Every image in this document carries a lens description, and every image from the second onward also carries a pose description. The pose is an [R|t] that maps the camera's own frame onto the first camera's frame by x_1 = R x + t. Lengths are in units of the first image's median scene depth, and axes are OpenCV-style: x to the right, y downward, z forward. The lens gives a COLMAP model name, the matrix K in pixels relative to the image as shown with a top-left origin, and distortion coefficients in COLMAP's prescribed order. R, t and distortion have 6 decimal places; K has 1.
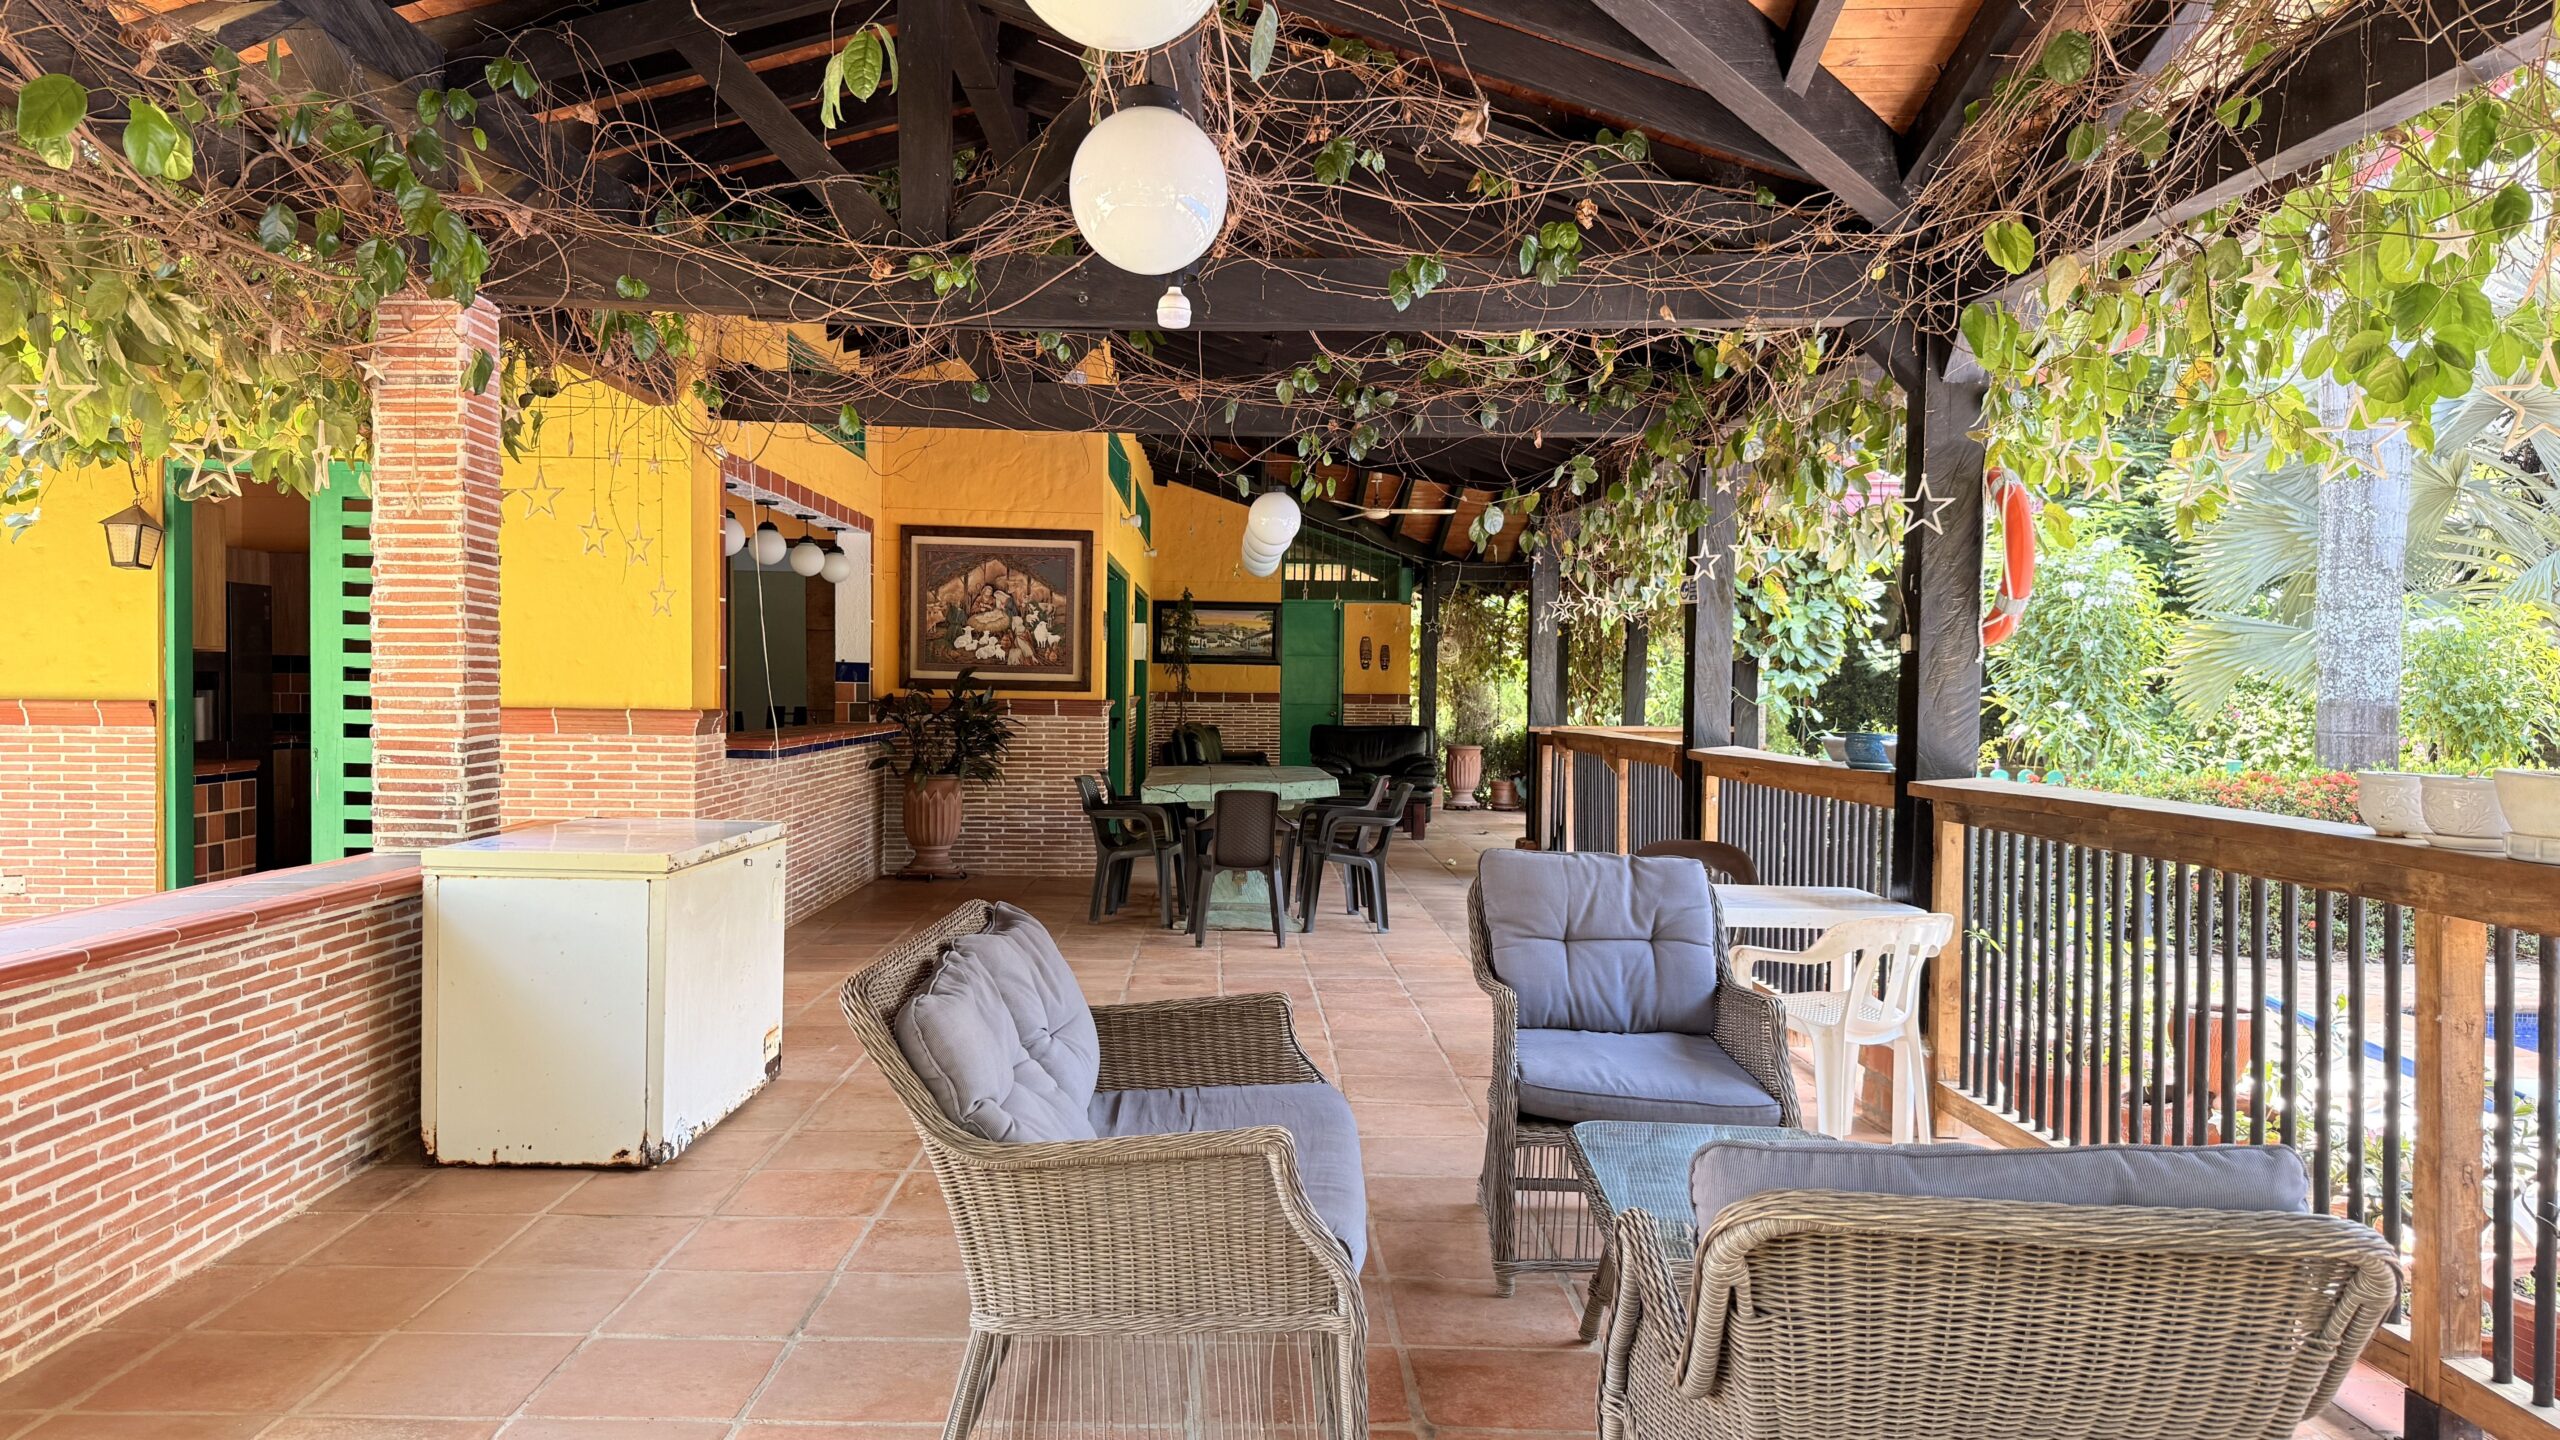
lens RADIAL K [[1781.3, 0, 1273.8], [0, 1781.3, 710.5], [0, 0, 1]] dist [0.023414, -0.056664]
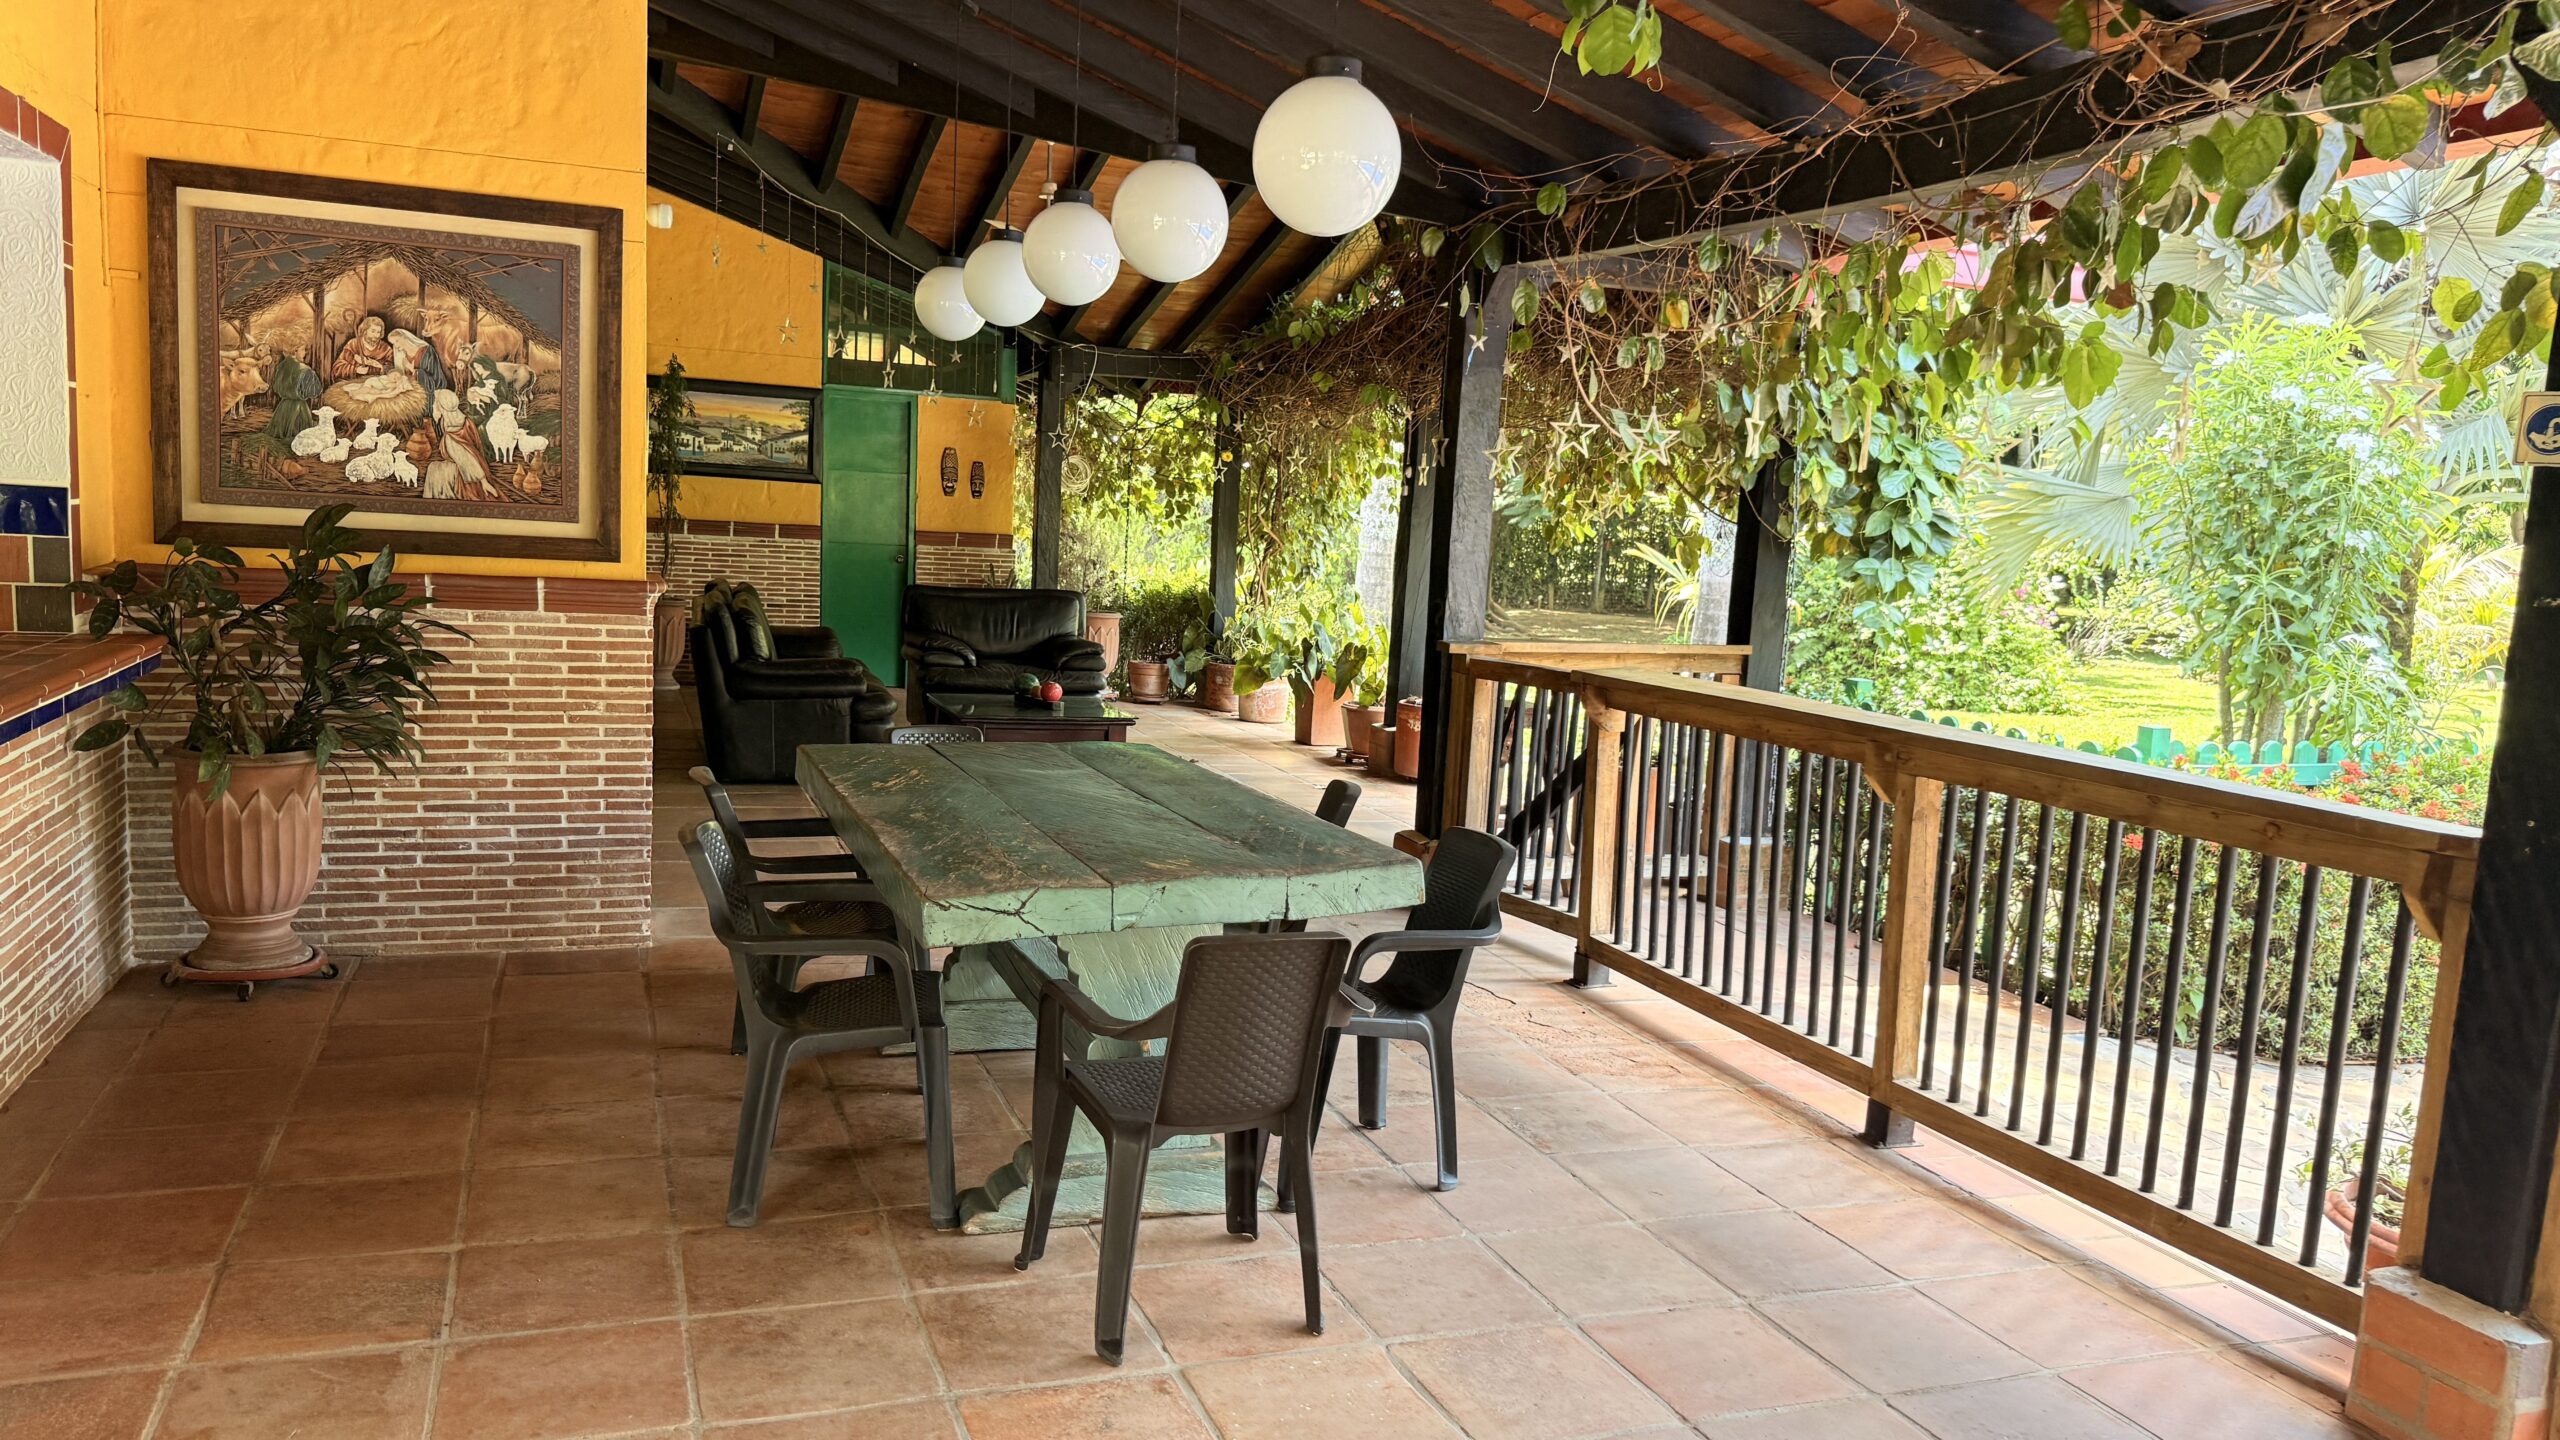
lens RADIAL K [[1781.3, 0, 1244.7], [0, 1781.3, 728.6], [0, 0, 1]] dist [0.023414, -0.056664]
pose [[0.947482, -0.003733, 0.319787, -0.097041], [-0.034814, 0.992786, 0.114737, -0.026580], [-0.317908, -0.119844, 0.940517, 0.499329]]
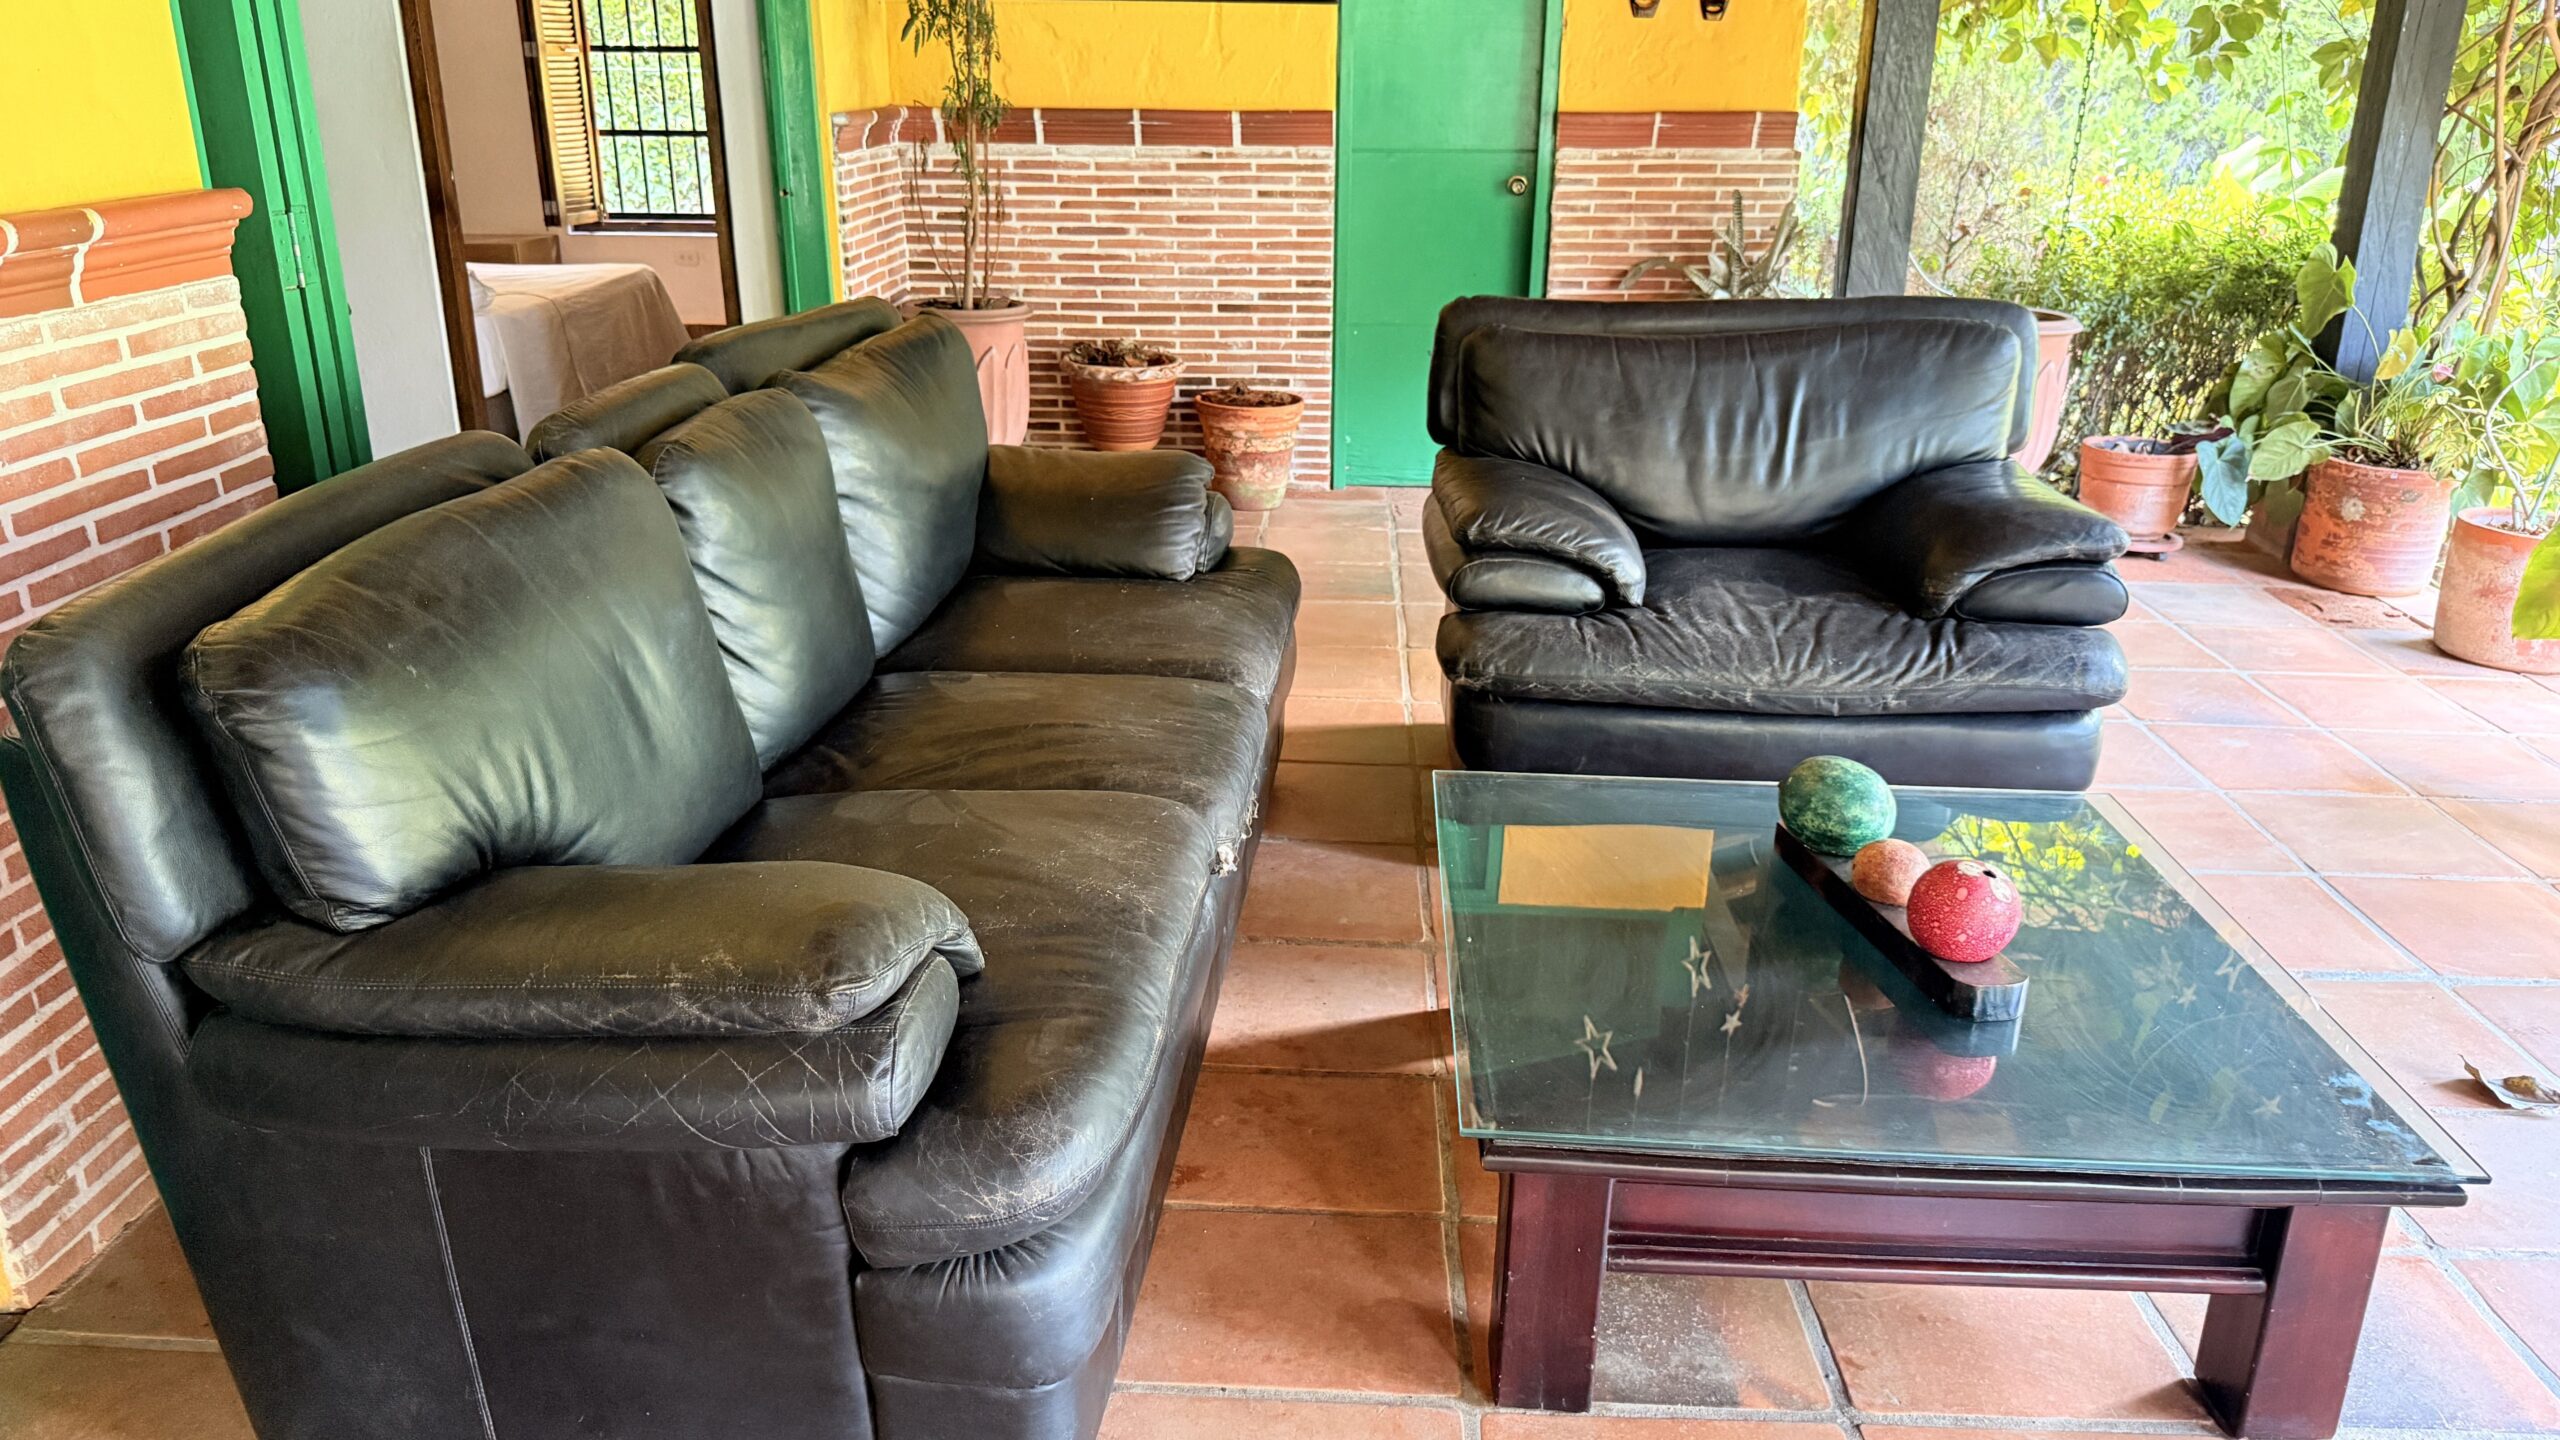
lens RADIAL K [[1781.3, 0, 1260.4], [0, 1781.3, 720.3], [0, 0, 1]] dist [0.023414, -0.056664]
pose [[0.997757, 0.012714, -0.065728, 0.020339], [0.010194, 0.941499, 0.336863, -0.022945], [0.066165, -0.336777, 0.939257, 1.130599]]
